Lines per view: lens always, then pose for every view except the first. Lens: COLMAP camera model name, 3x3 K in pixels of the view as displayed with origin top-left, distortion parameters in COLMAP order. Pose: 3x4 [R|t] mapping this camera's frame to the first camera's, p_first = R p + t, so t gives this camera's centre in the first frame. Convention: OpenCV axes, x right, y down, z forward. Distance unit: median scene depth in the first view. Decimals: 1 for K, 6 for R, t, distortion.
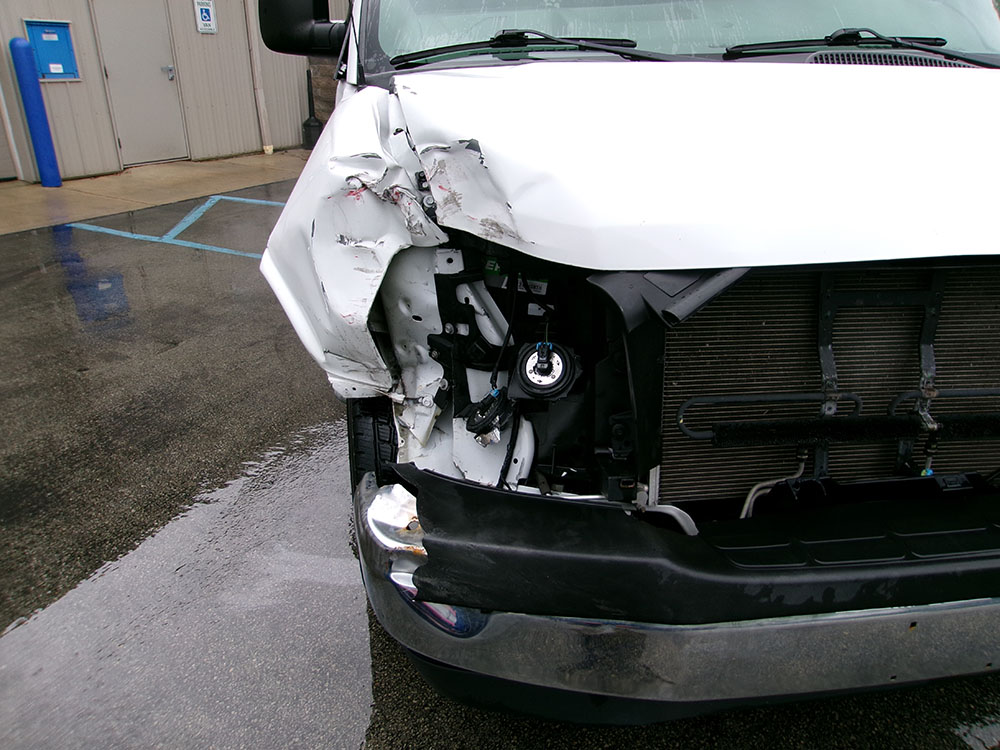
lens RADIAL K [[786.5, 0, 513.0], [0, 786.5, 389.7], [0, 0, 1]] dist [-0.015139, 0.039636]
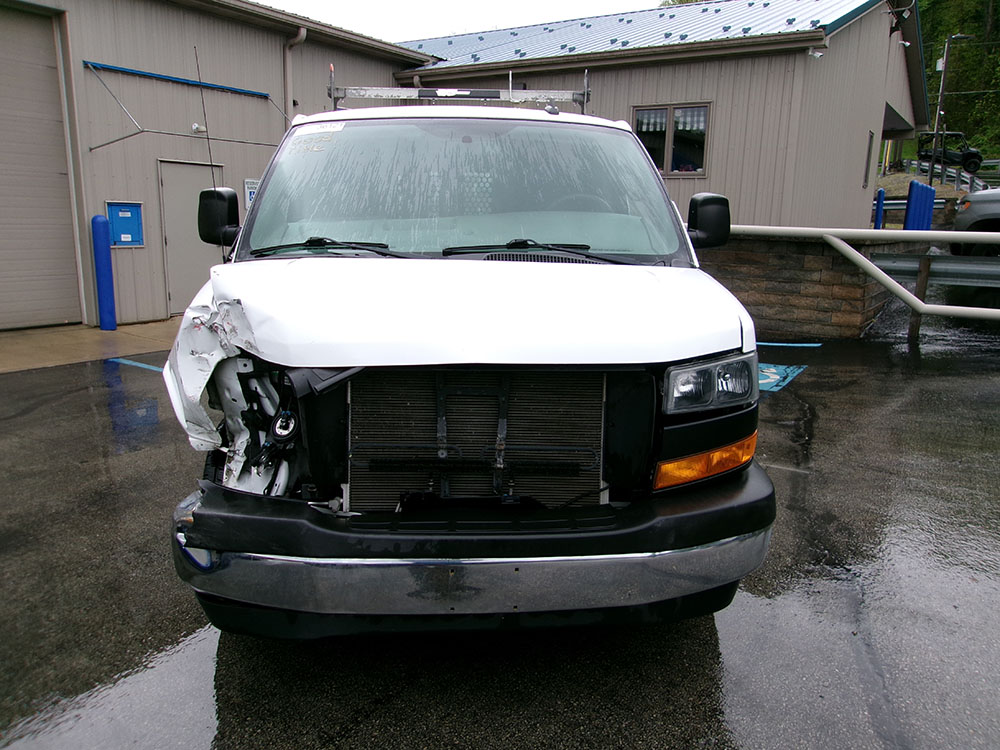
lens RADIAL K [[786.5, 0, 500.0], [0, 786.5, 379.9], [0, 0, 1]] dist [-0.015139, 0.039636]
pose [[0.996533, 0.029745, -0.077700, 0.539448], [-0.045064, 0.978026, -0.203553, 0.171808], [0.069937, 0.206349, 0.975976, -0.571427]]
